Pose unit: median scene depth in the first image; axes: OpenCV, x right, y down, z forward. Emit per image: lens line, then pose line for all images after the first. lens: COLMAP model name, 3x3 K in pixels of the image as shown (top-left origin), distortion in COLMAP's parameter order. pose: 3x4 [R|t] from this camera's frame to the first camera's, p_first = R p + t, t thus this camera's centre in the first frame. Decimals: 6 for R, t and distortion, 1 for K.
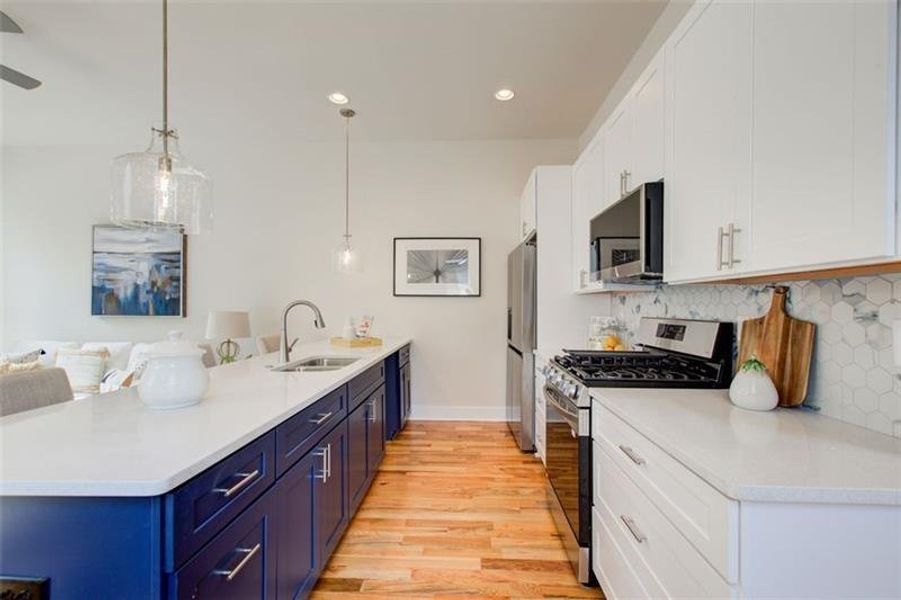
lens RADIAL K [[394.9, 0, 453.2], [0, 394.9, 306.8], [0, 0, 1]] dist [0.005553, 0.000644]
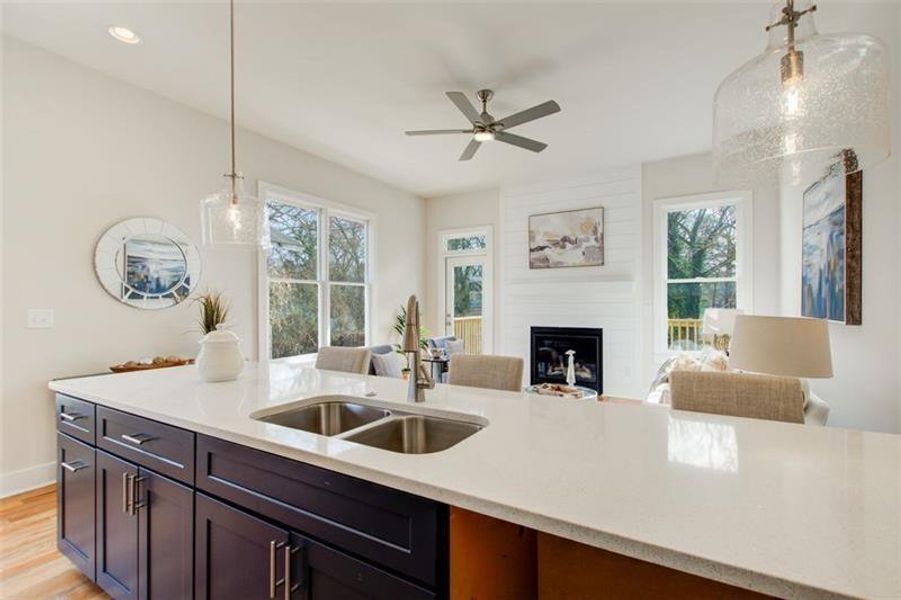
lens RADIAL K [[394.9, 0, 450.3], [0, 394.9, 303.0], [0, 0, 1]] dist [0.005553, 0.000644]
pose [[-0.462800, 0.001916, -0.886461, 0.050176], [0.002021, 0.999997, 0.001106, -0.006753], [0.886460, -0.001279, -0.462803, 0.970984]]
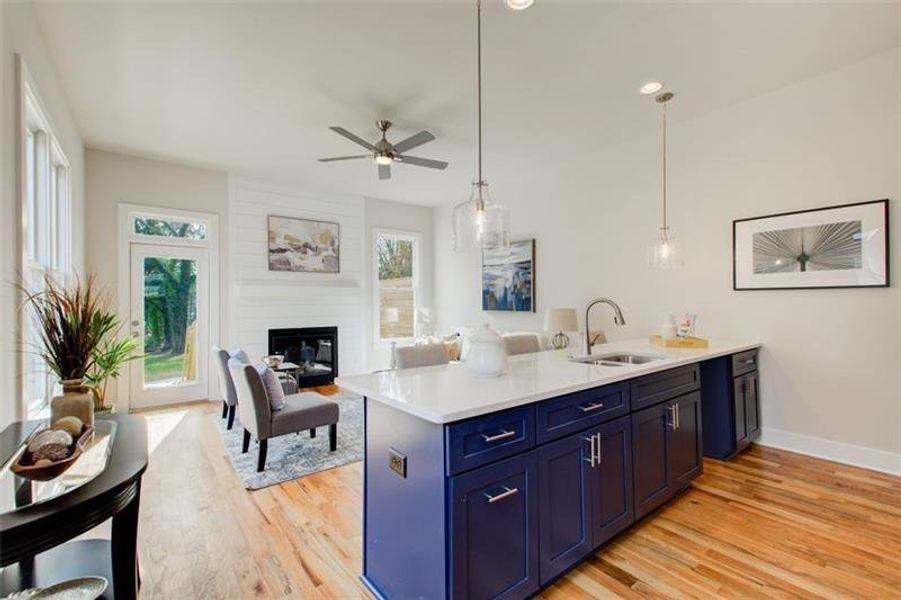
lens RADIAL K [[394.9, 0, 447.6], [0, 394.9, 303.4], [0, 0, 1]] dist [0.005553, 0.000644]
pose [[0.636415, -0.006192, -0.771322, 0.131542], [0.007171, 0.999972, -0.002111, -0.002885], [0.771314, -0.004188, 0.636441, 0.001155]]
